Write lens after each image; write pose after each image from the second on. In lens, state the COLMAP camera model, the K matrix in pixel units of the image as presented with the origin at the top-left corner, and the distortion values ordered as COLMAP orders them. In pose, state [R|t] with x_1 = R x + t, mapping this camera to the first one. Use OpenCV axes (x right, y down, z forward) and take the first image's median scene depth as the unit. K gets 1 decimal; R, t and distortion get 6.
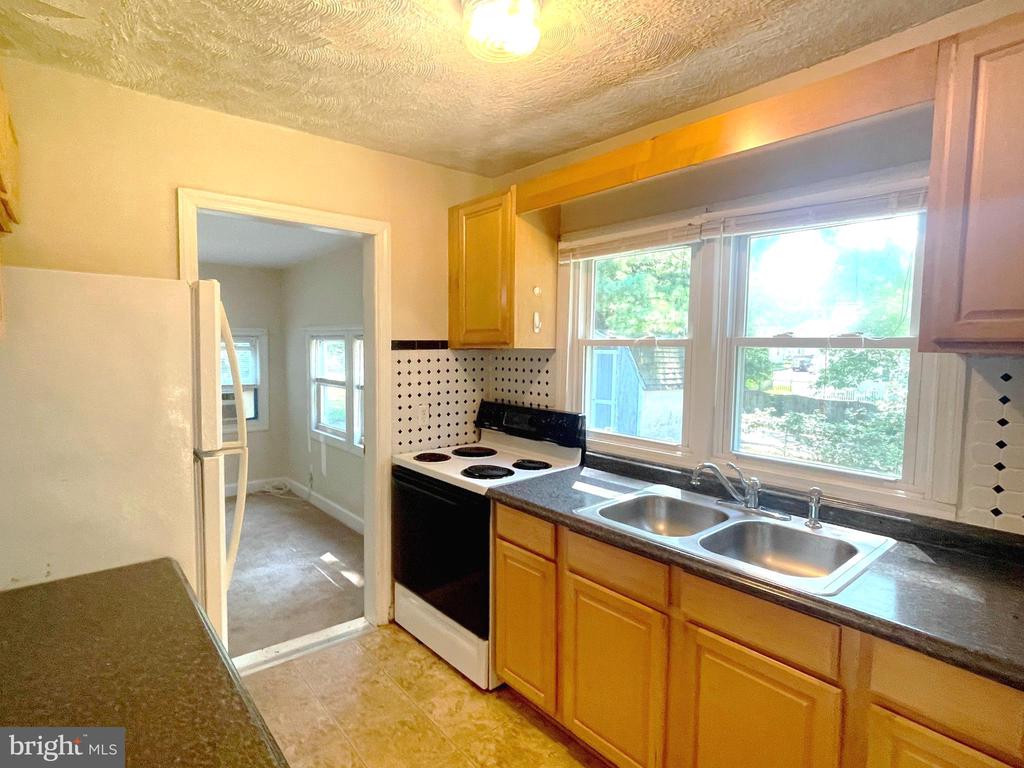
lens RADIAL K [[537.4, 0, 485.4], [0, 537.4, 384.4], [0, 0, 1]] dist [-0.003063, -0.002641]
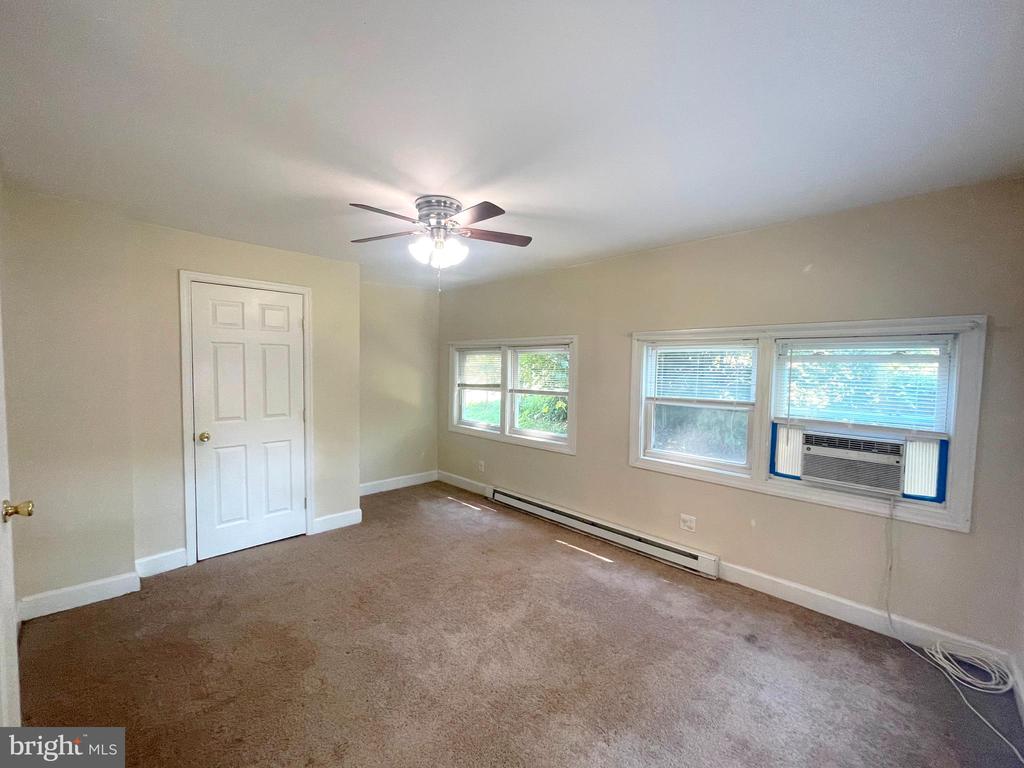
lens RADIAL K [[426.1, 0, 511.1], [0, 426.1, 383.1], [0, 0, 1]] dist [-0.001740, 0.001408]
pose [[0.119800, 0.042098, -0.991905, -0.188902], [-0.087722, 0.995642, 0.031662, -0.046452], [0.988915, 0.083219, 0.122970, 1.176014]]
